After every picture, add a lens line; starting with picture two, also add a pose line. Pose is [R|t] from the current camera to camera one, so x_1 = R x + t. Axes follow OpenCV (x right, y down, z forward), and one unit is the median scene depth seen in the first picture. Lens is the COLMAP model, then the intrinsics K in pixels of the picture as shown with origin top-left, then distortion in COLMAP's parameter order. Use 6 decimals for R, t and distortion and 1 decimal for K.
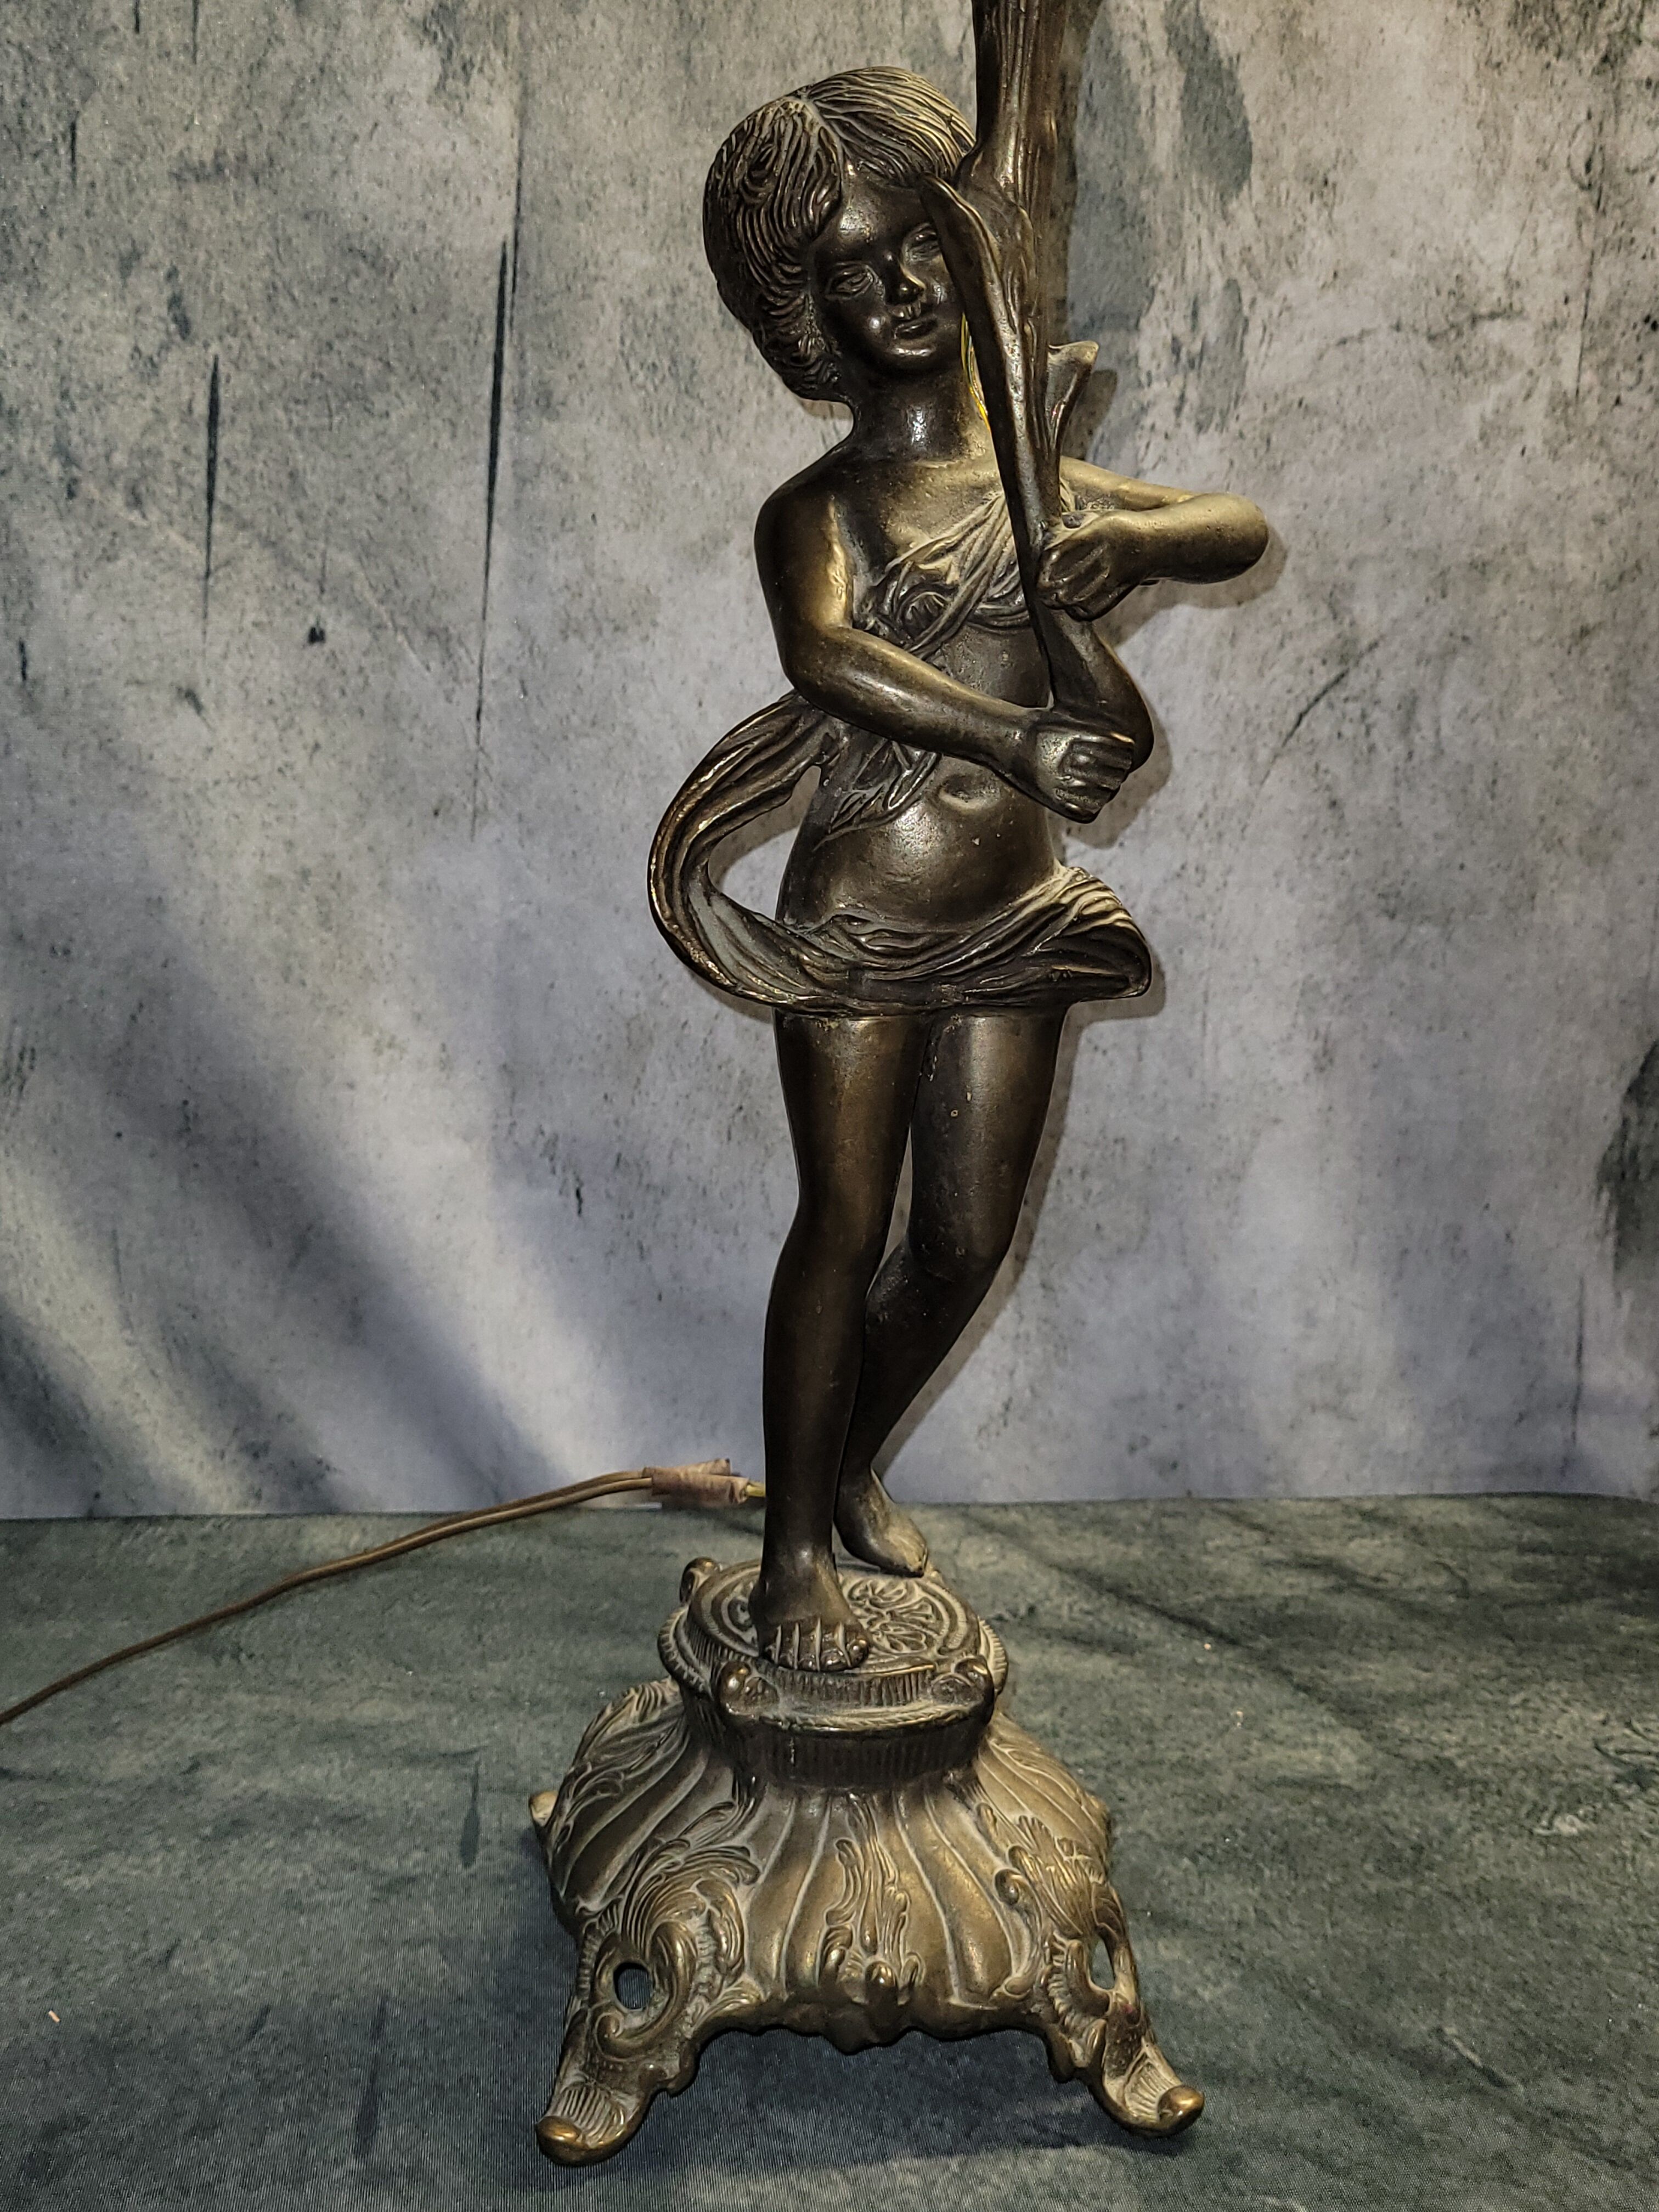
lens RADIAL K [[2352.8, 0, 836.9], [0, 2352.8, 1091.9], [0, 0, 1]] dist [0.021192, 0.000000]
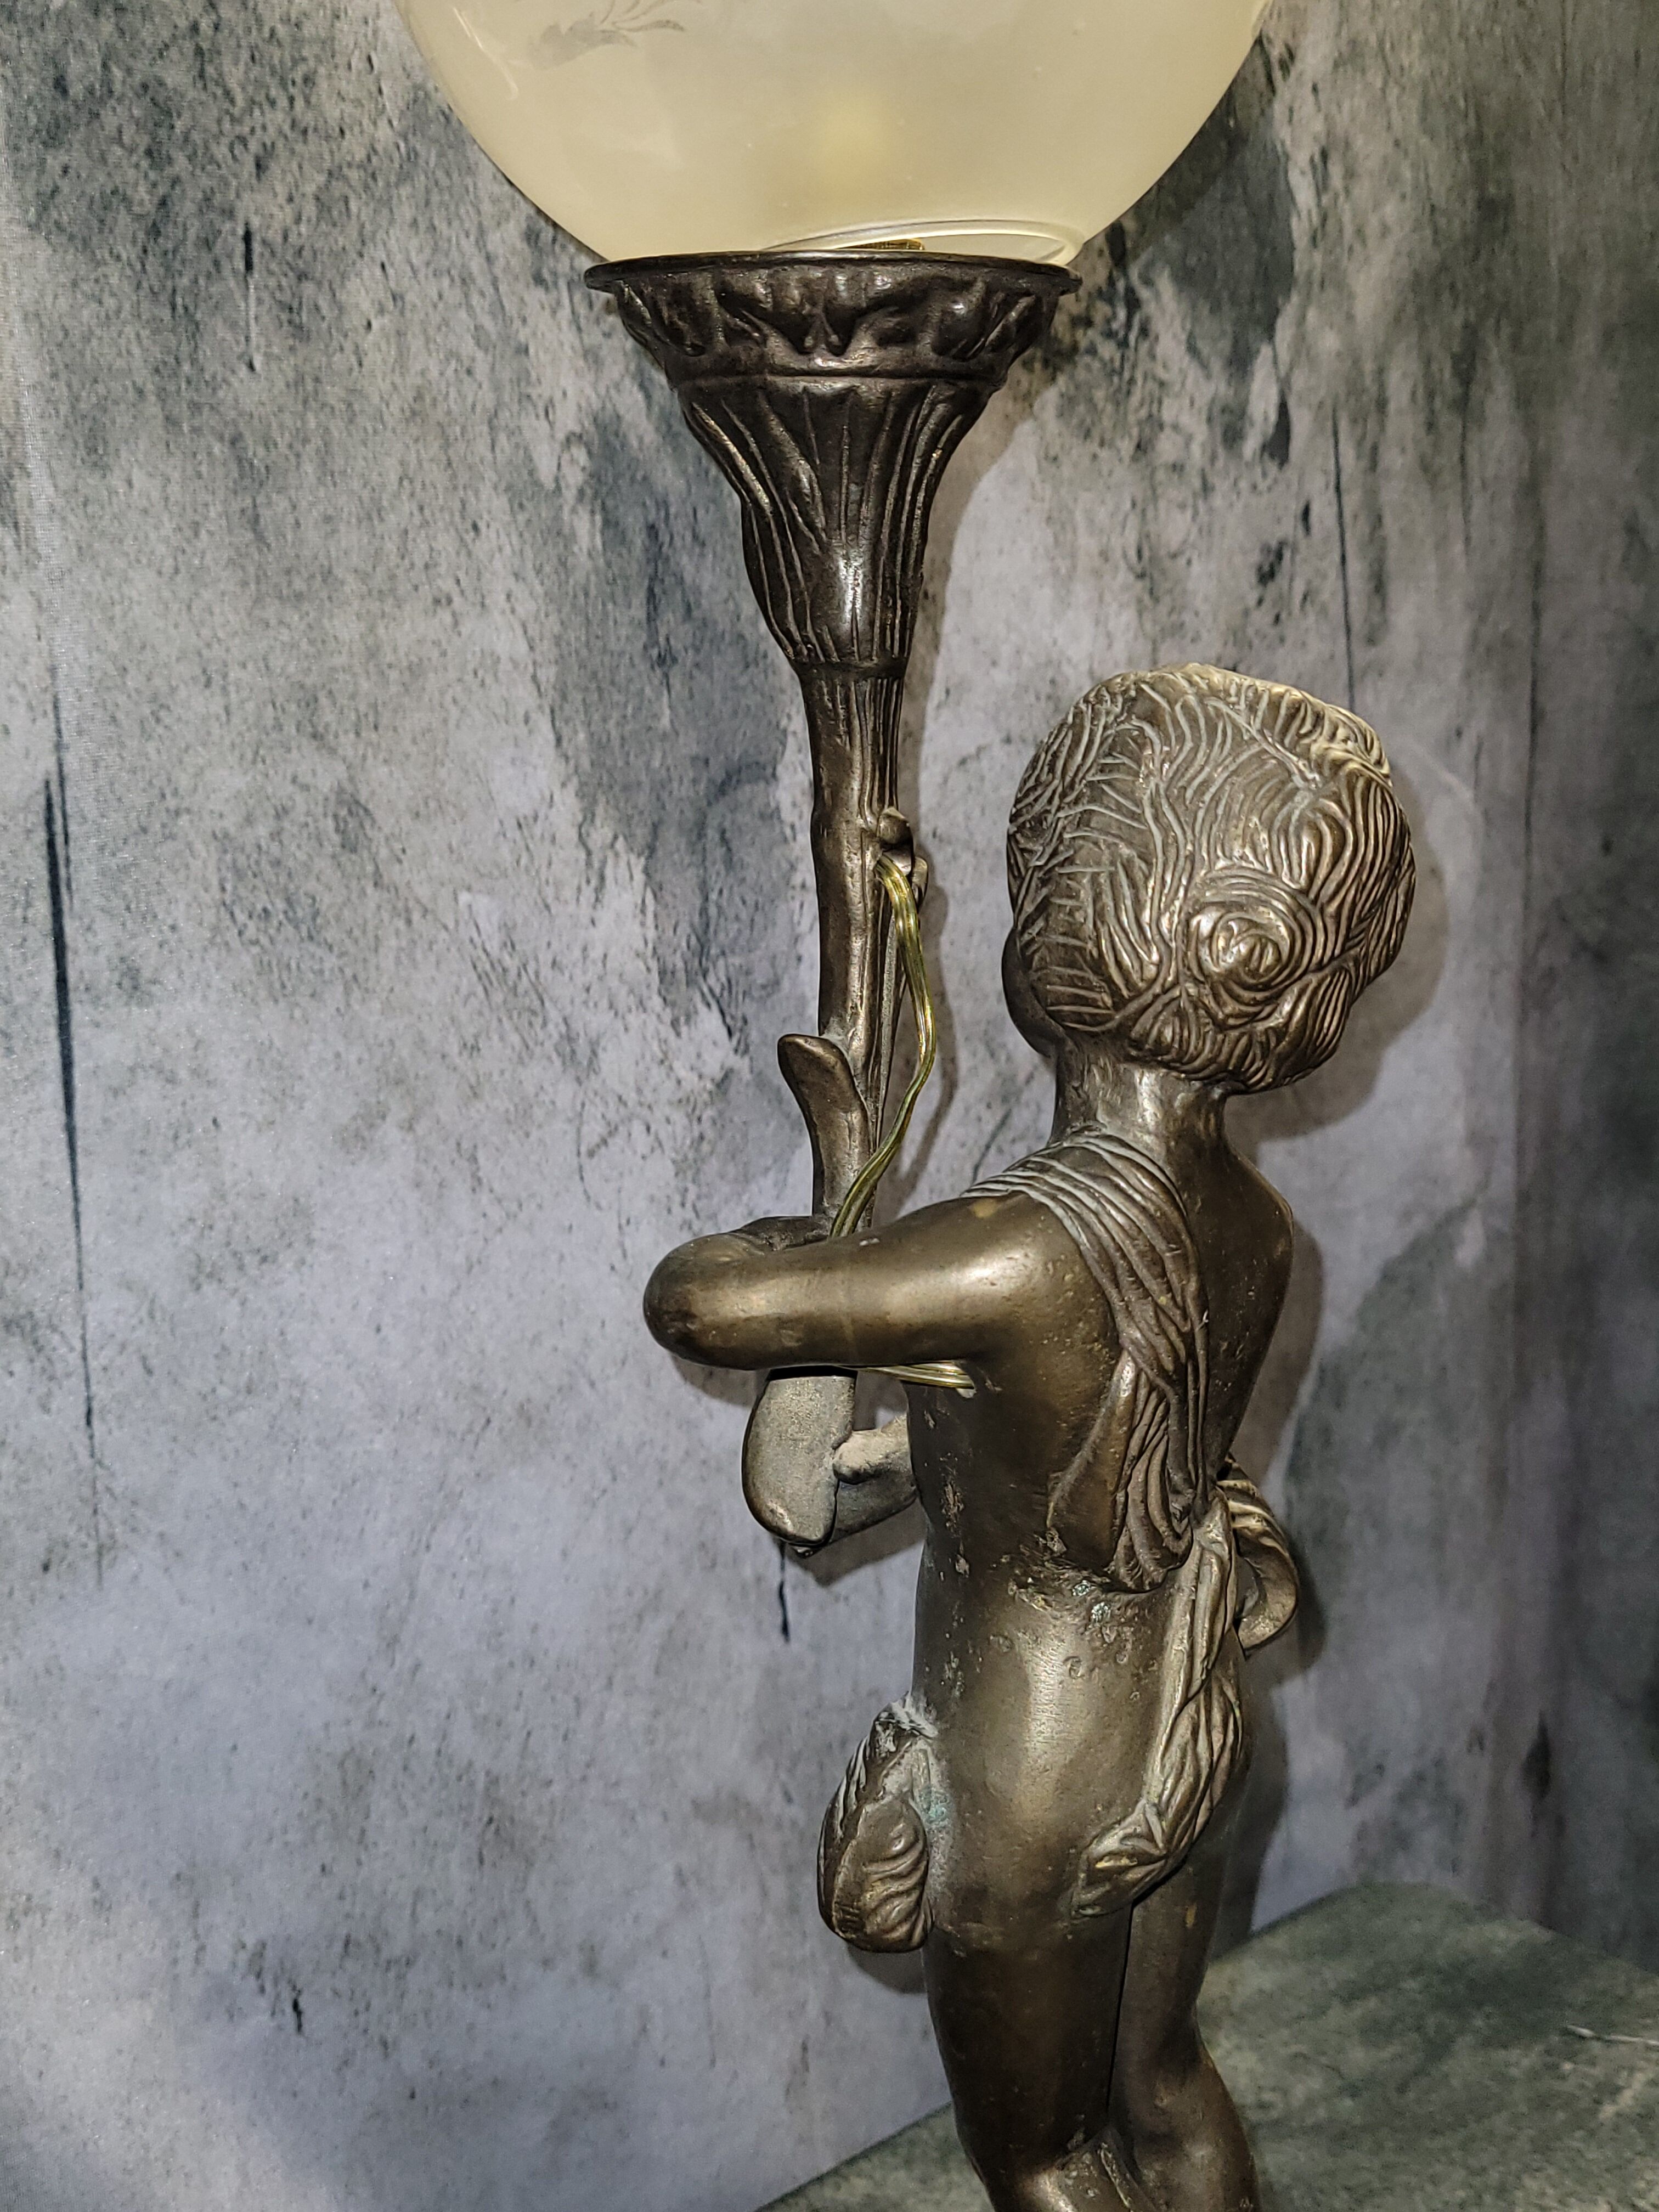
lens RADIAL K [[2352.8, 0, 851.6], [0, 2352.8, 1072.1], [0, 0, 1]] dist [0.021192, 0.000000]
pose [[0.856672, -0.175108, 0.485233, -0.286408], [0.208664, 0.977865, -0.015507, -0.206268], [-0.471777, 0.114534, 0.874247, 0.264317]]
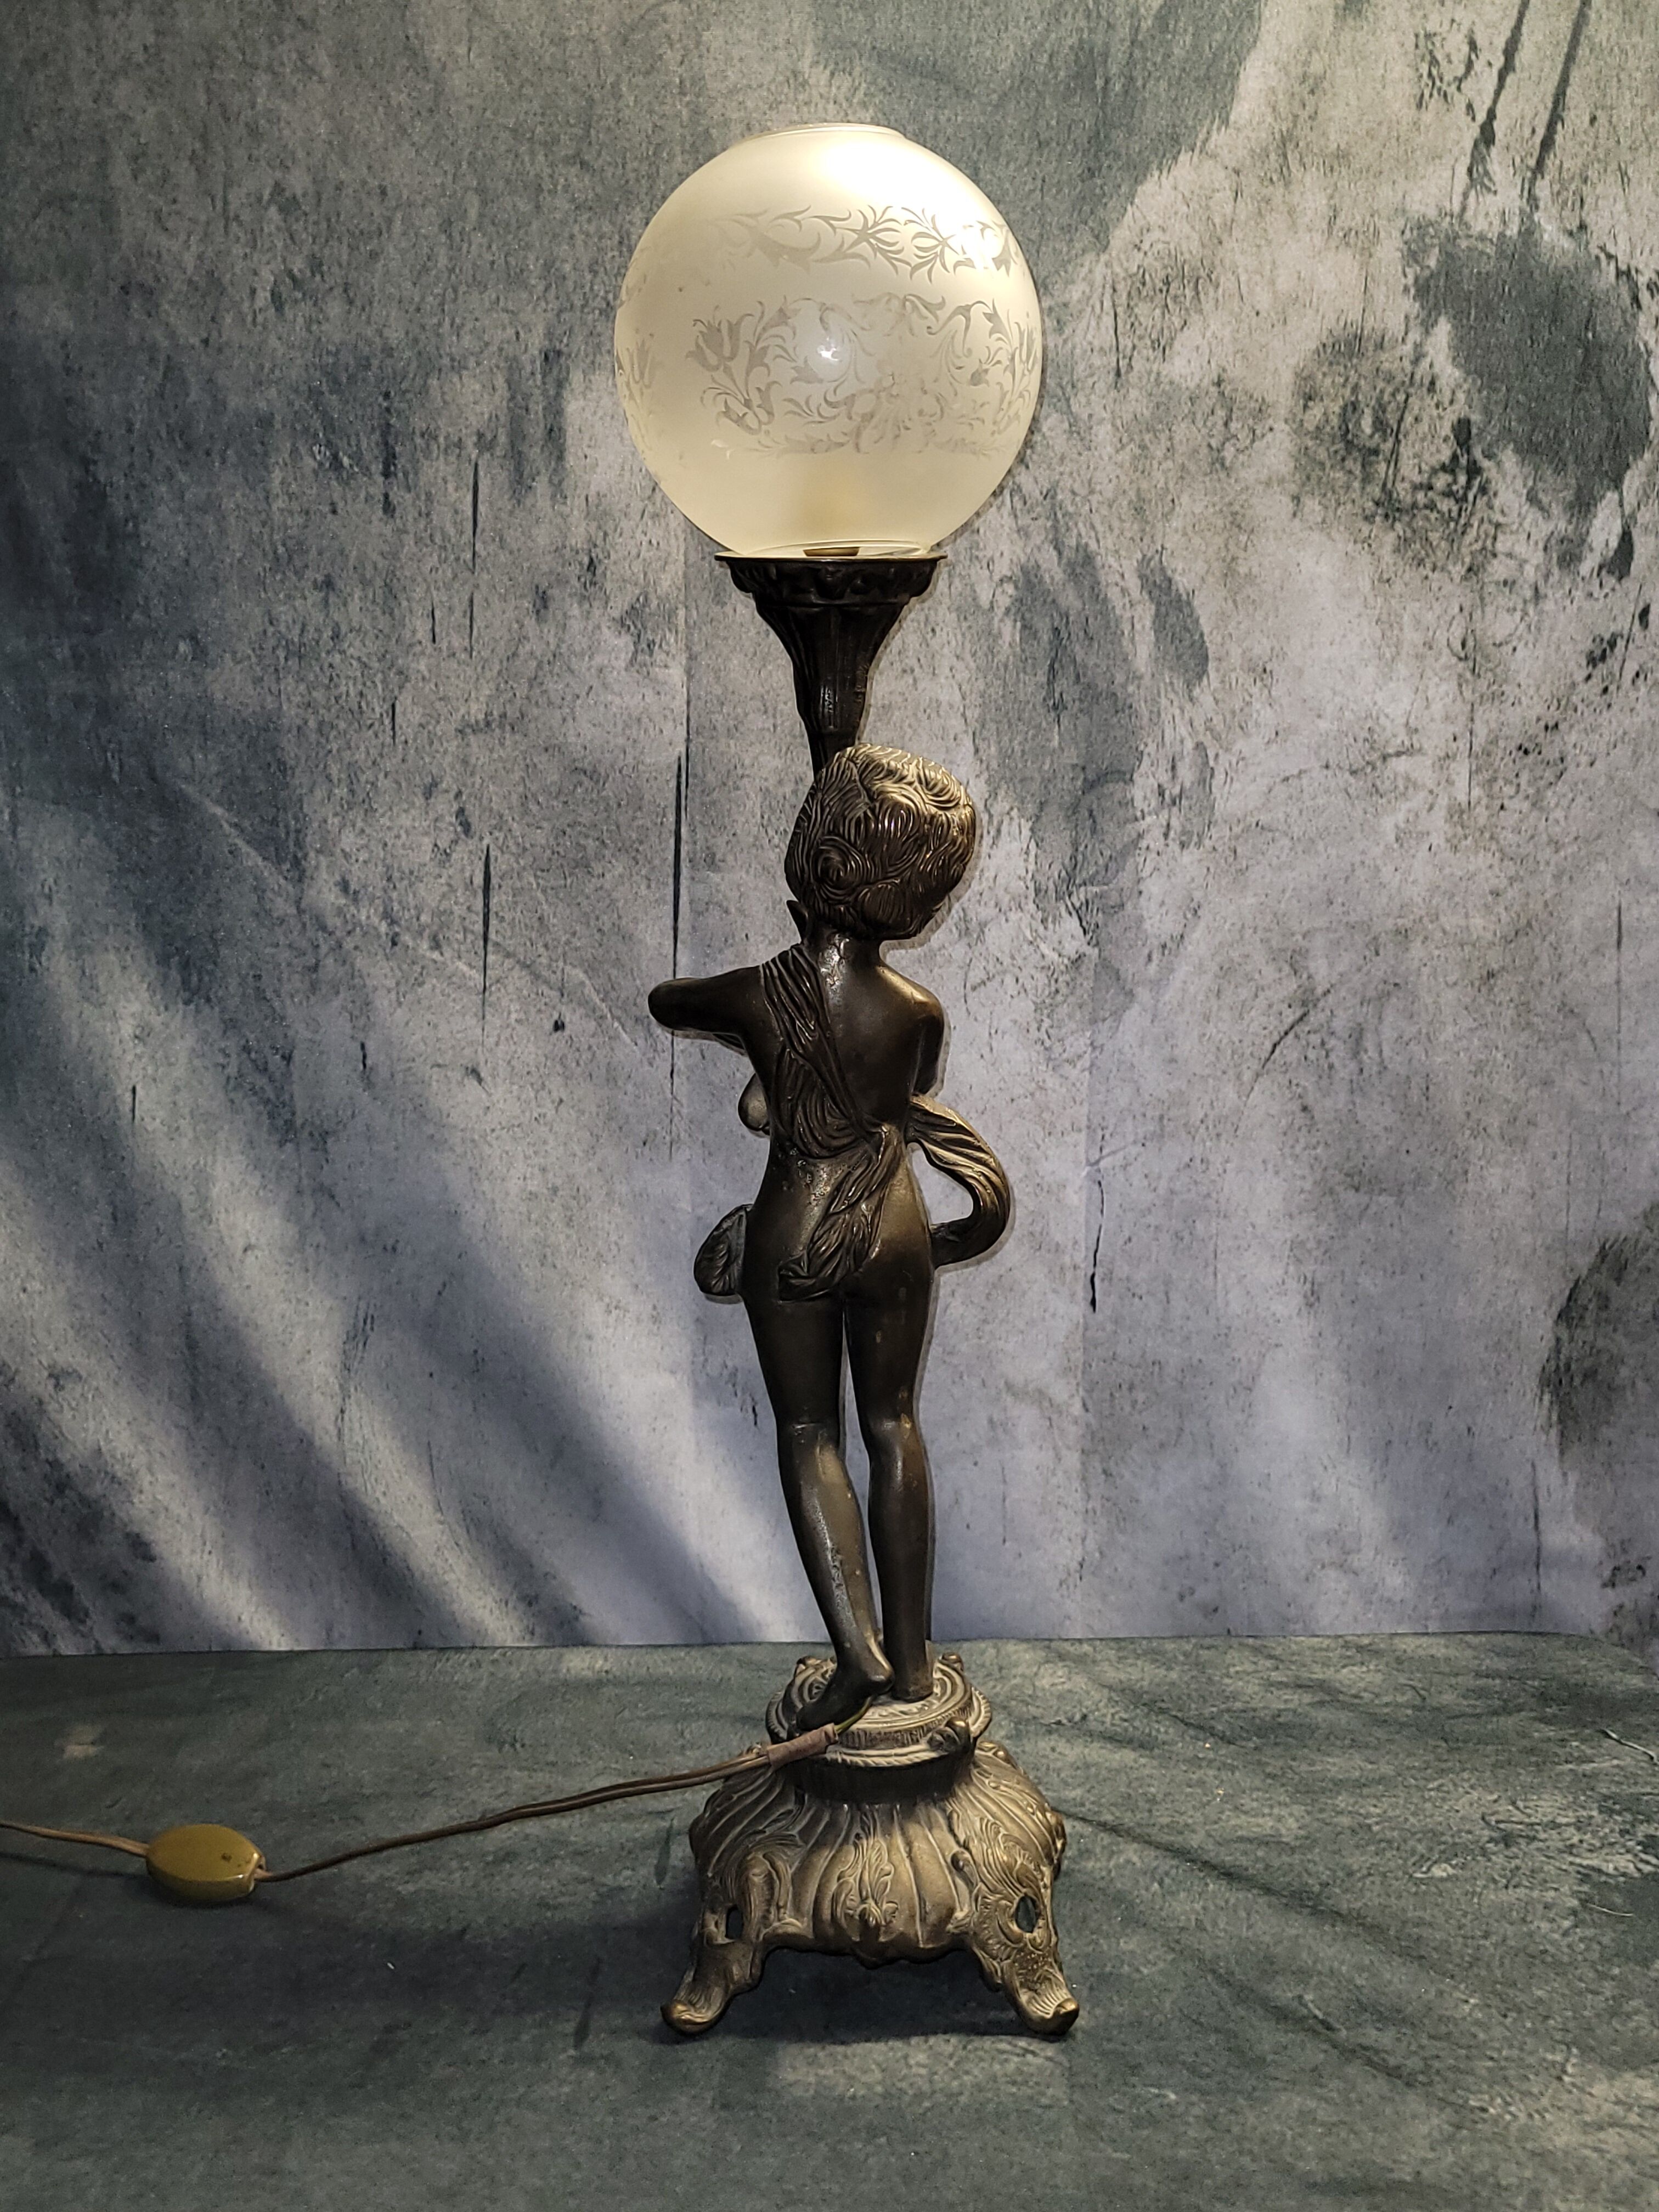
lens RADIAL K [[2352.8, 0, 829.7], [0, 2352.8, 1071.9], [0, 0, 1]] dist [0.021192, 0.000000]
pose [[0.989709, -0.034036, -0.138986, 0.141893], [0.024081, 0.997064, -0.072692, -0.056878], [0.141052, 0.068597, 0.987623, -0.395926]]
